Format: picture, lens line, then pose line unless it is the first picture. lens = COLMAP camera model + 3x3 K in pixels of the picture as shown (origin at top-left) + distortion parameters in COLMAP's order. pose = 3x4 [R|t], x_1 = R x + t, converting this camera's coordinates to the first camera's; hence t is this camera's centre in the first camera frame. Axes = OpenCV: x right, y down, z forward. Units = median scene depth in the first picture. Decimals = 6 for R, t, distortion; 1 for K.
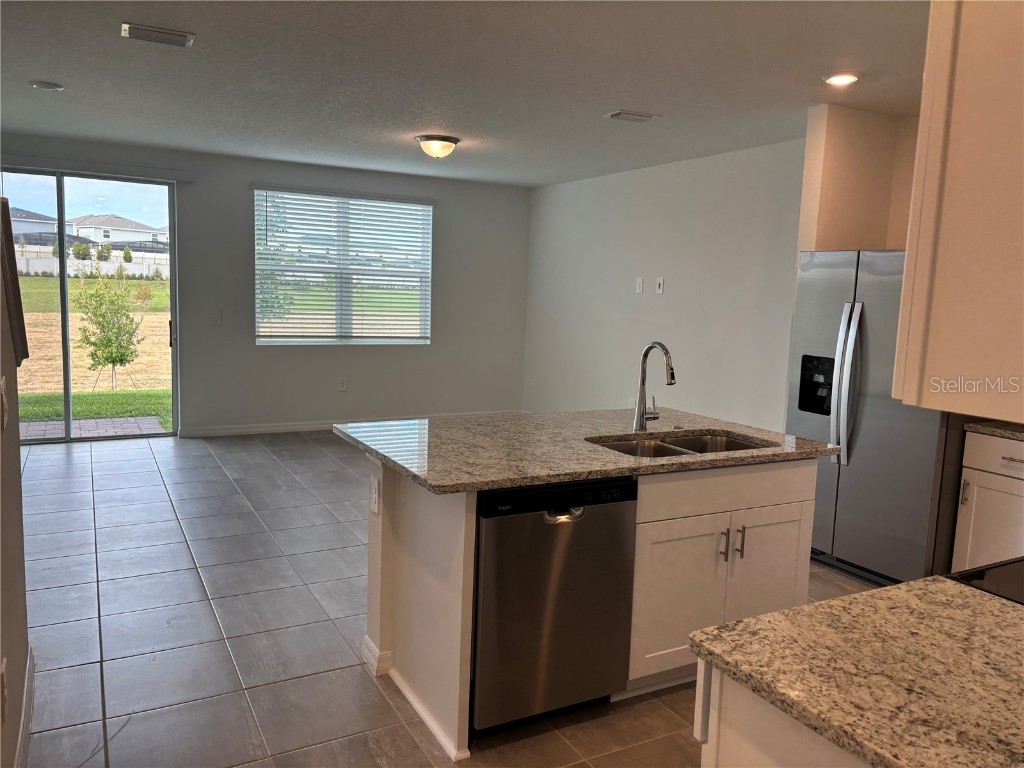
lens RADIAL K [[767.9, 0, 529.4], [0, 767.9, 380.9], [0, 0, 1]] dist [0.065045, -0.077266]
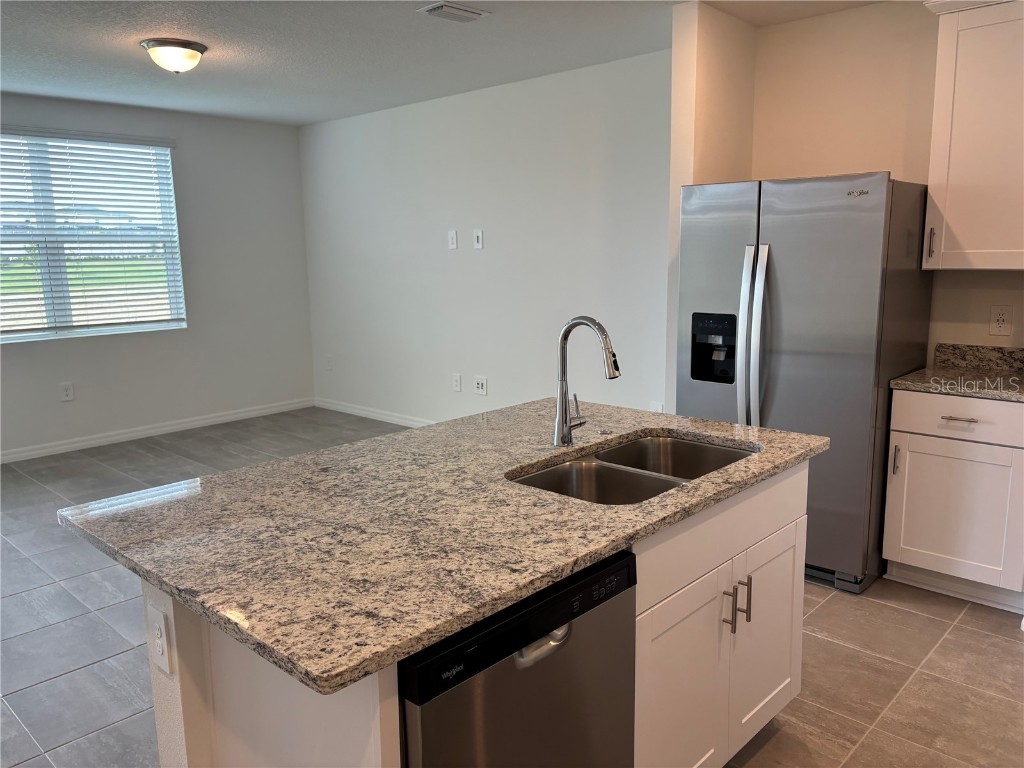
lens RADIAL K [[767.9, 0, 529.4], [0, 767.9, 380.9], [0, 0, 1]] dist [0.065045, -0.077266]
pose [[0.951370, -0.101371, 0.290894, -0.059952], [0.085321, 0.994073, 0.067374, -0.031539], [-0.296000, -0.039278, 0.954380, 0.259636]]
